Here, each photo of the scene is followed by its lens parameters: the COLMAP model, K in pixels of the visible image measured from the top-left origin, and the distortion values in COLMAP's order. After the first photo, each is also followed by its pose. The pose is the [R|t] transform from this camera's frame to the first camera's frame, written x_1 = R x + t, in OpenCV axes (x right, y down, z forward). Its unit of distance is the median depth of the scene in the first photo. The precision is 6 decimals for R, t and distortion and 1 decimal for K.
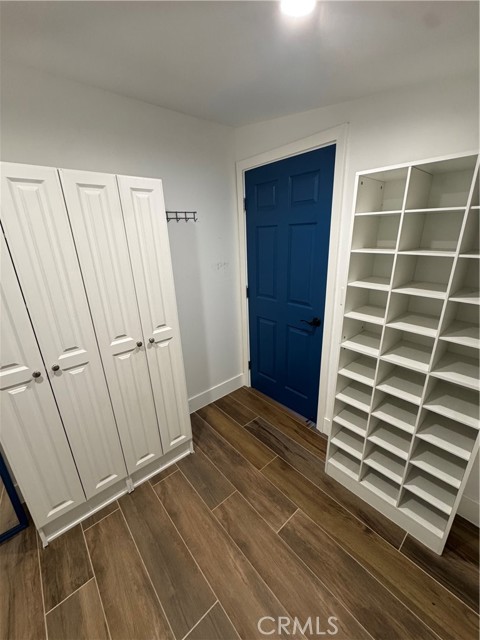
lens RADIAL K [[255.1, 0, 240.1], [0, 255.1, 320.4], [0, 0, 1]] dist [-0.003379, -0.000307]
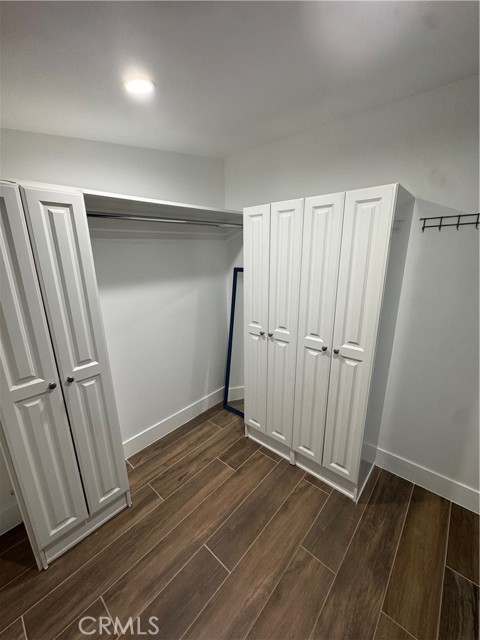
lens RADIAL K [[255.1, 0, 239.5], [0, 255.1, 319.4], [0, 0, 1]] dist [-0.003379, -0.000307]
pose [[0.127979, 0.288880, -0.948773, 0.521844], [-0.308726, 0.920714, 0.238693, -0.160260], [0.942502, 0.262363, 0.207016, 0.411400]]
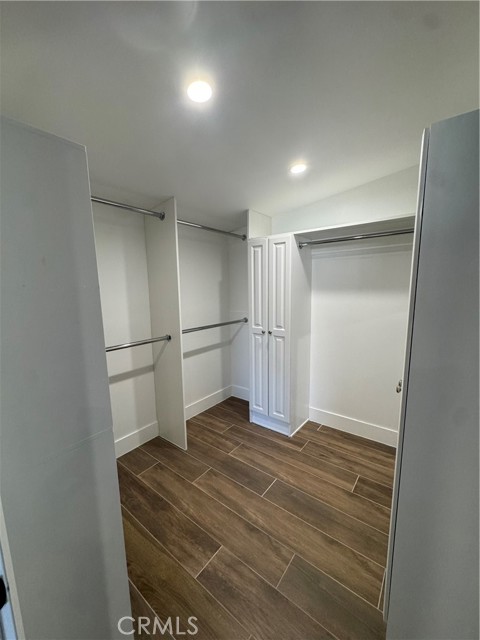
lens RADIAL K [[255.1, 0, 242.2], [0, 255.1, 319.9], [0, 0, 1]] dist [-0.003379, -0.000307]
pose [[-0.978136, 0.080437, -0.191781, 0.182496], [-0.014155, 0.894285, 0.447274, -0.397398], [0.207484, 0.440210, -0.873594, 1.458247]]
